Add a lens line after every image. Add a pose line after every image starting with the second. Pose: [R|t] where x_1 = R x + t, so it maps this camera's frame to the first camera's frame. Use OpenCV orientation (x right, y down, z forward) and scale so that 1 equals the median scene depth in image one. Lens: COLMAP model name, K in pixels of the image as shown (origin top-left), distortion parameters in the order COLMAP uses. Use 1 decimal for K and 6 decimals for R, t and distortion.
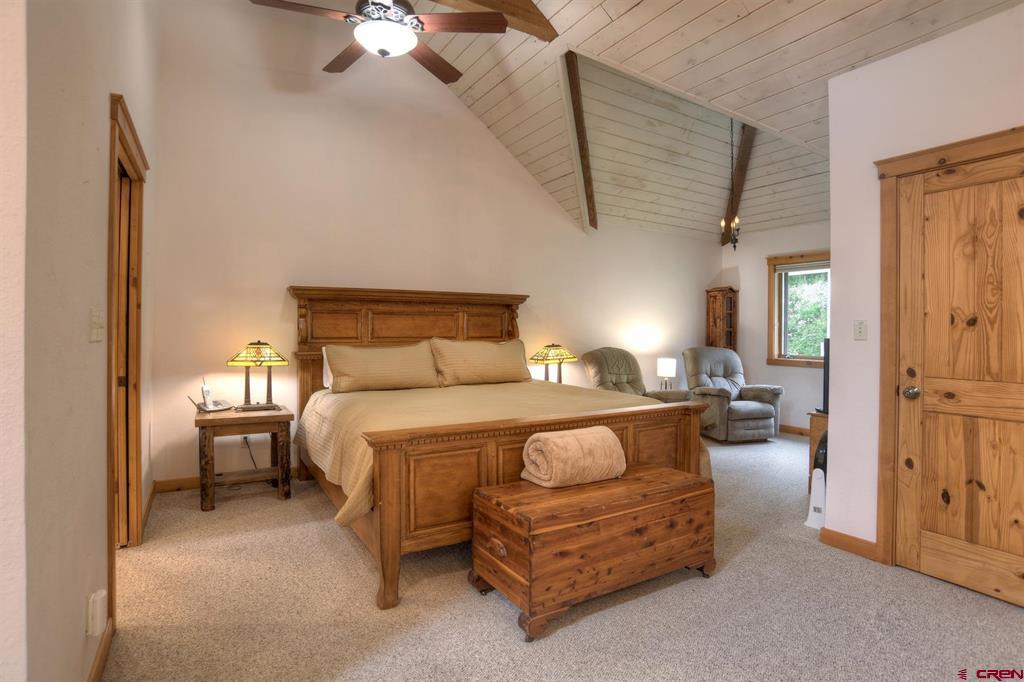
lens RADIAL K [[544.6, 0, 509.0], [0, 544.6, 326.0], [0, 0, 1]] dist [-0.060913, 0.000608]
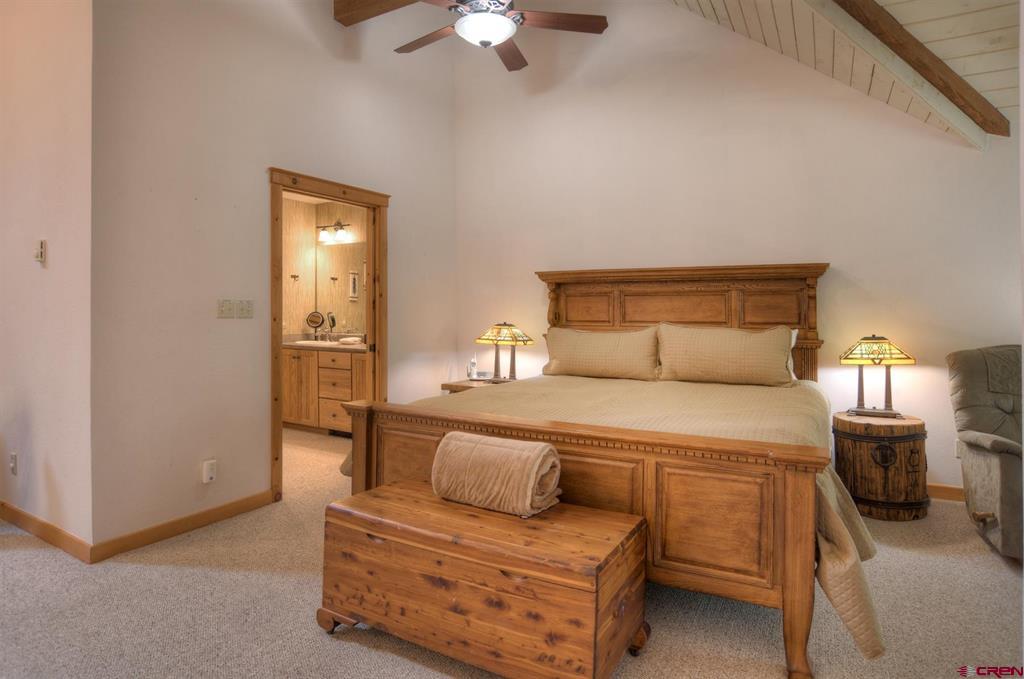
lens RADIAL K [[551.2, 0, 496.4], [0, 551.2, 313.8], [0, 0, 1]] dist [-0.073396, 0.030919]
pose [[0.492707, -0.001991, -0.870193, 0.519544], [0.001708, 0.999998, -0.001321, 0.010212], [0.870194, -0.000836, 0.492709, 0.398284]]
